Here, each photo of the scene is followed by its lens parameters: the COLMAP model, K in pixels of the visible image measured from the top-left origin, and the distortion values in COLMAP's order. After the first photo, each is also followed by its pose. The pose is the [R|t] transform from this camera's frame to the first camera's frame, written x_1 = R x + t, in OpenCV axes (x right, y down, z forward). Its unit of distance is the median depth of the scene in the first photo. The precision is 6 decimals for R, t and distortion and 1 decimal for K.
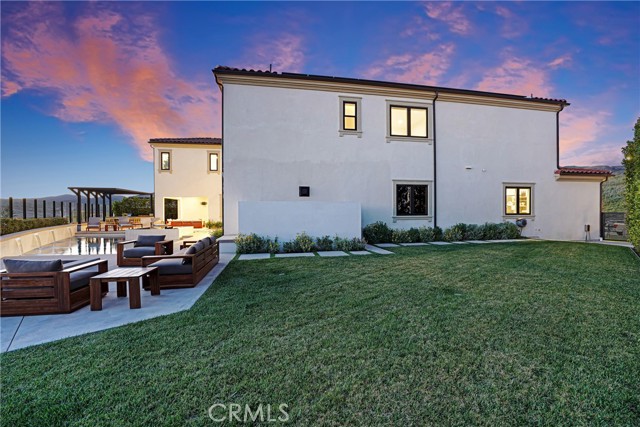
lens RADIAL K [[274.5, 0, 325.7], [0, 274.5, 215.3], [0, 0, 1]] dist [-0.023564, 0.001211]
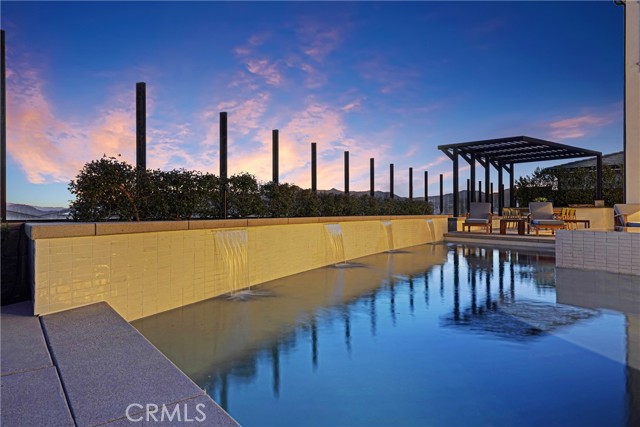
lens RADIAL K [[441.0, 0, 315.5], [0, 441.0, 207.1], [0, 0, 1]] dist [0.017321, 0.015877]
pose [[0.462301, -0.006056, -0.886703, -0.314574], [-0.021528, 0.999605, -0.018051, 0.032820], [0.886462, 0.027433, 0.461988, 0.398089]]
